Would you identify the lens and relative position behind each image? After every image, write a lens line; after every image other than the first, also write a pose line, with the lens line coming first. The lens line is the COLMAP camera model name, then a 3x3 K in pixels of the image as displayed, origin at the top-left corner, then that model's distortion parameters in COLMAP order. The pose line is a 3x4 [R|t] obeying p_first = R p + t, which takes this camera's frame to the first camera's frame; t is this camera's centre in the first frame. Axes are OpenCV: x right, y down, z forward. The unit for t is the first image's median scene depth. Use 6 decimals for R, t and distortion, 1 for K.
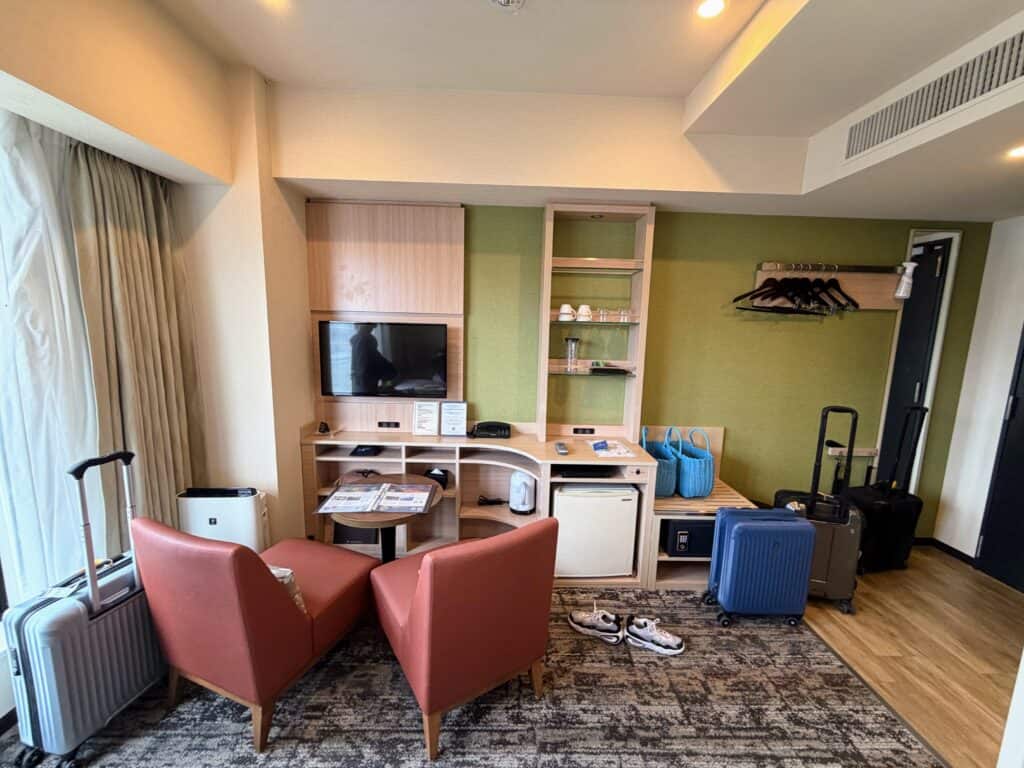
lens RADIAL K [[407.4, 0, 512.0], [0, 407.4, 384.0], [0, 0, 1]] dist [0.001207, 0.000375]
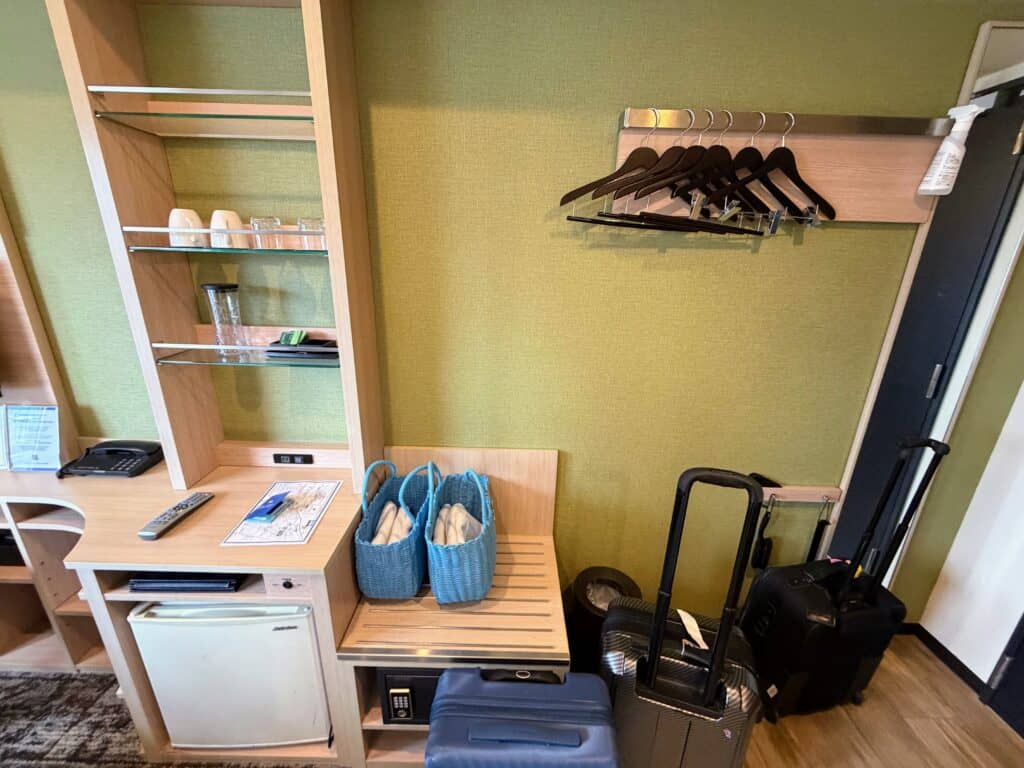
lens RADIAL K [[407.4, 0, 512.0], [0, 407.4, 384.0], [0, 0, 1]] dist [0.001207, 0.000375]
pose [[0.999720, 0.007108, -0.022565, 0.505558], [-0.003352, 0.986733, 0.162319, -0.075719], [0.023419, -0.162198, 0.986480, 0.514052]]
